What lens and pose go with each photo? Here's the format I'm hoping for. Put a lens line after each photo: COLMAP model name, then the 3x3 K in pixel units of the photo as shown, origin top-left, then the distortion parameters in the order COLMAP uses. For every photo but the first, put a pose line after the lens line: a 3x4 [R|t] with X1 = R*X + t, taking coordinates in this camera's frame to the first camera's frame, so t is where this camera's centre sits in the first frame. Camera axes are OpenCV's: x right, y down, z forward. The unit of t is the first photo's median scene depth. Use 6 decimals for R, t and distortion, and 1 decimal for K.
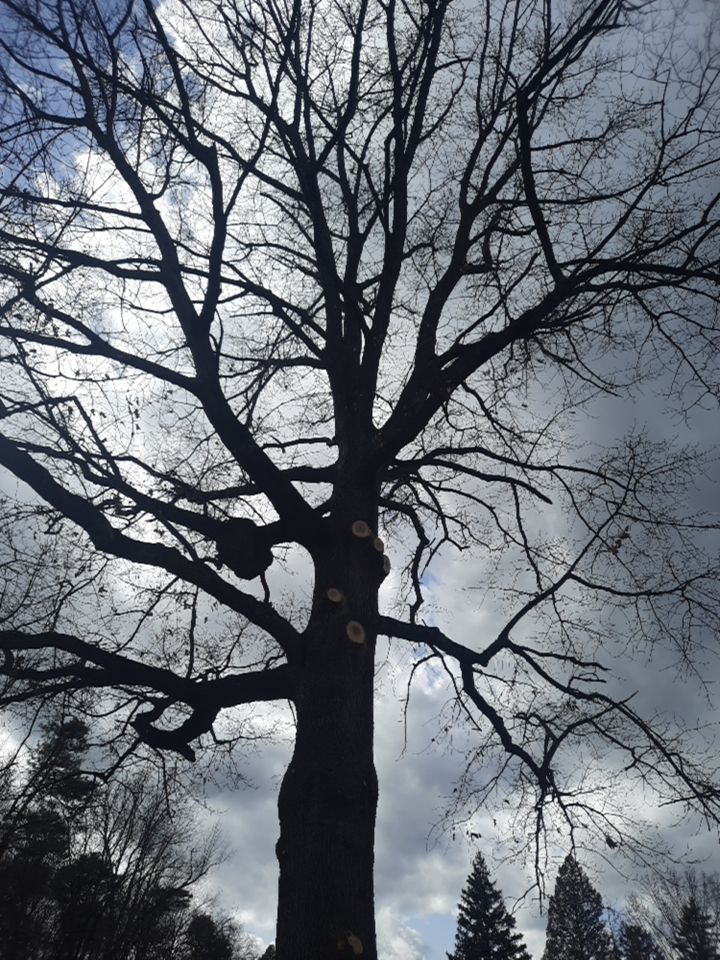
lens RADIAL K [[697.8, 0, 358.2], [0, 697.8, 479.6], [0, 0, 1]] dist [0.035474, -0.030265]
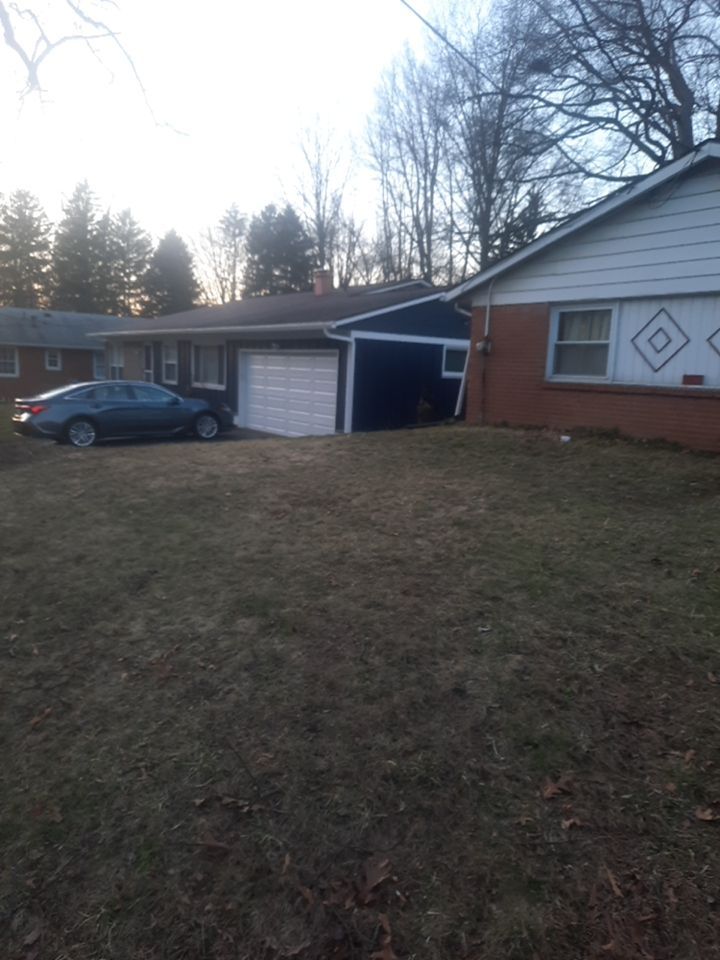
lens RADIAL K [[697.8, 0, 358.1], [0, 697.8, 478.3], [0, 0, 1]] dist [0.035474, -0.030265]
pose [[0.724034, -0.116929, 0.679782, -0.211450], [-0.483254, 0.617229, 0.620882, -0.143432], [-0.492180, -0.778046, 0.390388, -0.231392]]
